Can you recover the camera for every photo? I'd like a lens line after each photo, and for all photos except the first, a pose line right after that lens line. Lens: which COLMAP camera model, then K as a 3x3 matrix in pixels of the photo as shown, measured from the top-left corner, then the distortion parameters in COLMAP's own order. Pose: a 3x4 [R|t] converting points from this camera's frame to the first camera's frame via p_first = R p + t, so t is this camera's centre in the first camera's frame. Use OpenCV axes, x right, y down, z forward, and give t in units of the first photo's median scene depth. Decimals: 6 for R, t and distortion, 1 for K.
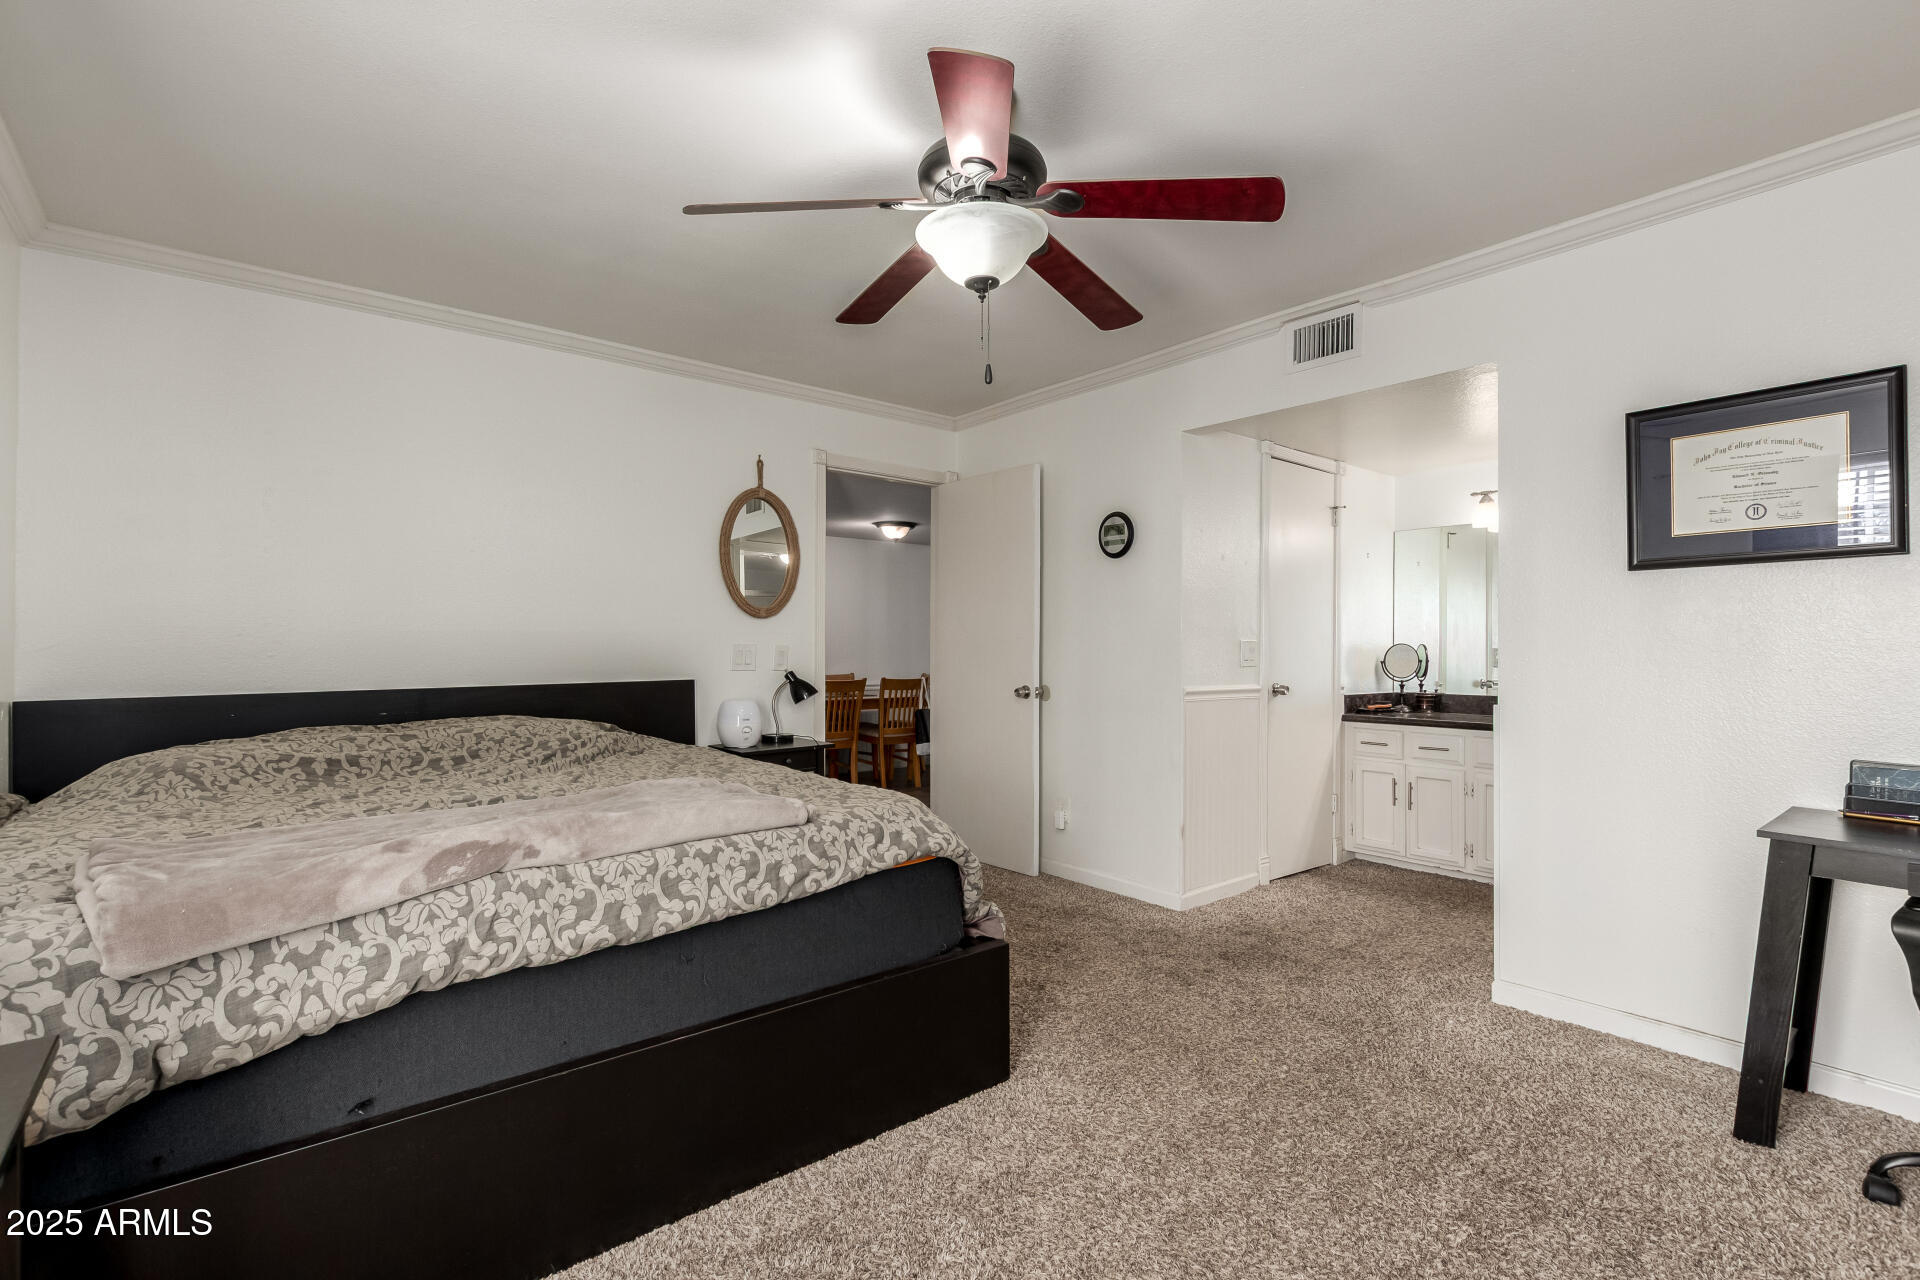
lens RADIAL K [[876.0, 0, 967.5], [0, 876.0, 644.0], [0, 0, 1]] dist [0.003001, -0.000600]
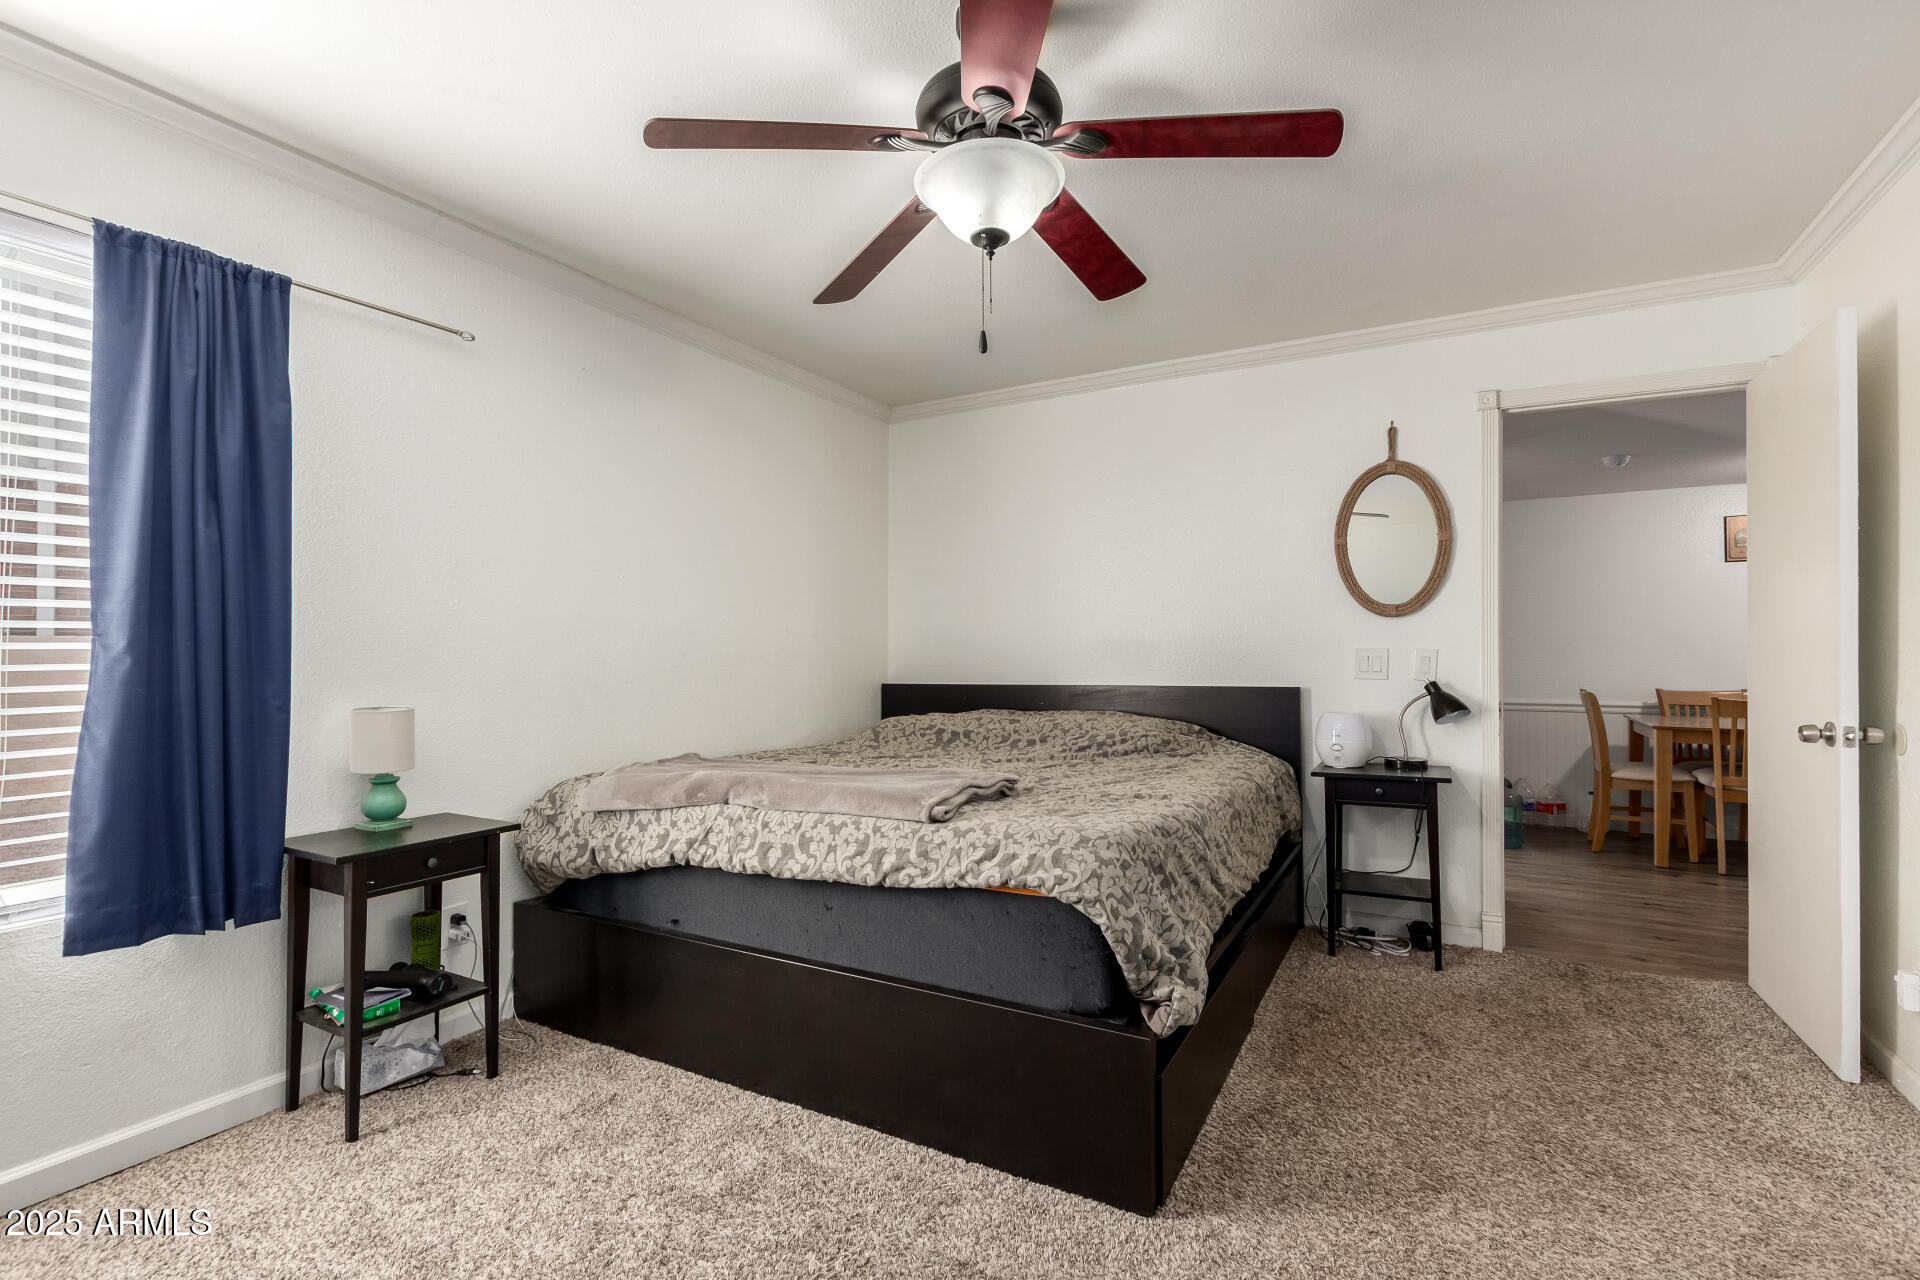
lens RADIAL K [[876.0, 0, 967.2], [0, 876.0, 643.1], [0, 0, 1]] dist [0.003001, -0.000600]
pose [[0.363547, -0.010083, -0.931521, 0.864719], [0.007806, 0.999939, -0.007777, -0.002045], [0.931543, -0.004444, 0.363604, 0.700811]]
